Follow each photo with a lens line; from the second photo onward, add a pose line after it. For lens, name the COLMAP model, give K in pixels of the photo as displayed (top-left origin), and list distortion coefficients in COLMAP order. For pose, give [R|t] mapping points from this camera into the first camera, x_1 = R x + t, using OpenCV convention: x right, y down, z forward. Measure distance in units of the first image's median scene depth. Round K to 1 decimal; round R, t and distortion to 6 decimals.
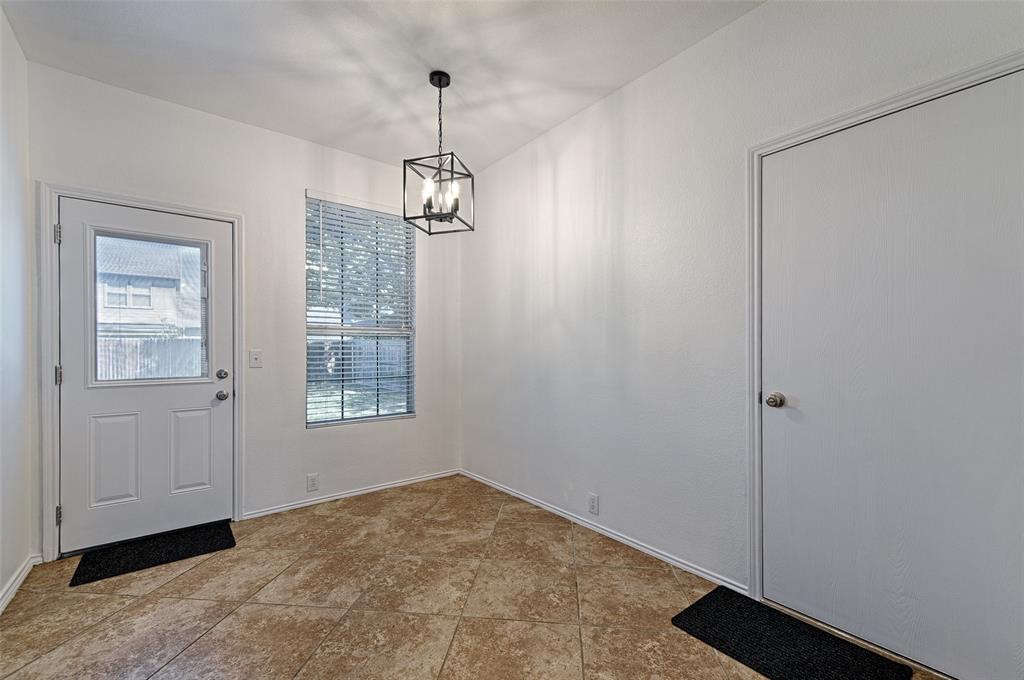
lens RADIAL K [[416.2, 0, 507.8], [0, 416.2, 352.1], [0, 0, 1]] dist [0.007120, 0.000037]
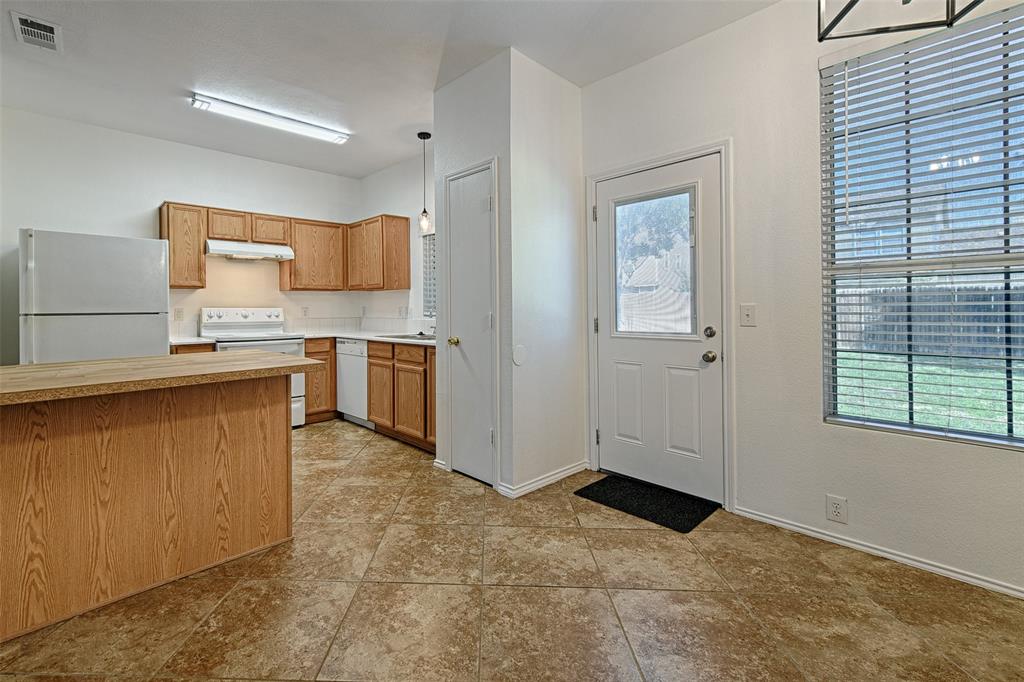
lens RADIAL K [[451.9, 0, 472.9], [0, 451.9, 308.2], [0, 0, 1]] dist [0.002732, 0.000413]
pose [[0.075139, 0.004197, -0.997164, 0.229533], [0.004641, 0.999979, 0.004559, -0.003427], [0.997162, -0.004971, 0.075118, 0.482593]]
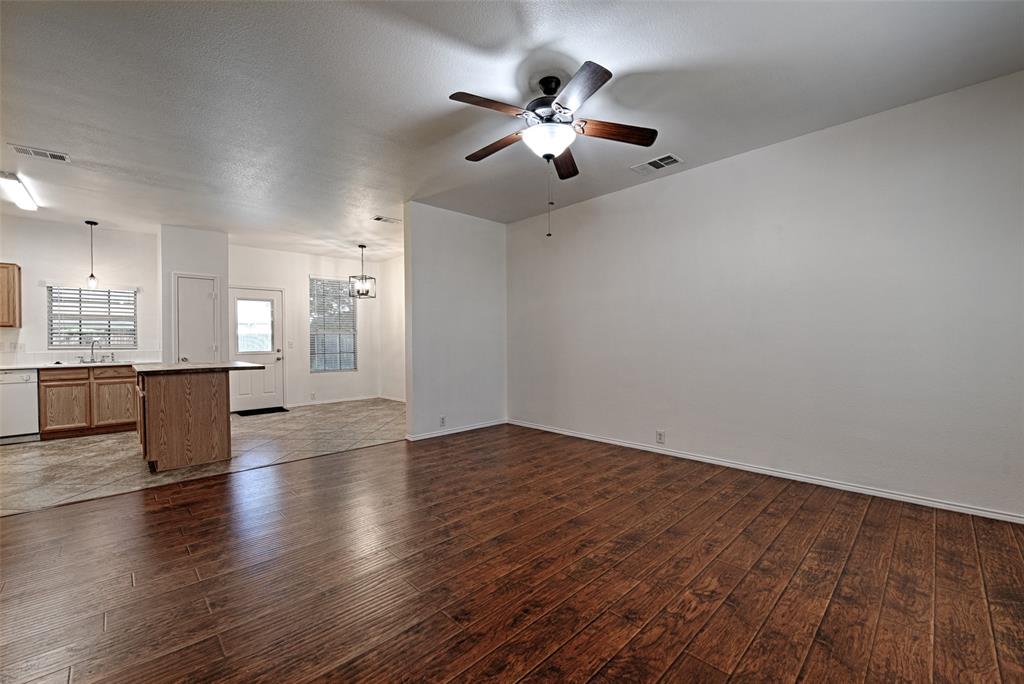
lens RADIAL K [[421.7, 0, 493.4], [0, 421.7, 345.8], [0, 0, 1]] dist [0.002498, -0.000100]
pose [[0.998607, -0.006438, 0.052361, 0.541454], [0.005879, 0.999924, 0.010837, 0.005281], [-0.052427, -0.010514, 0.998569, -1.809732]]
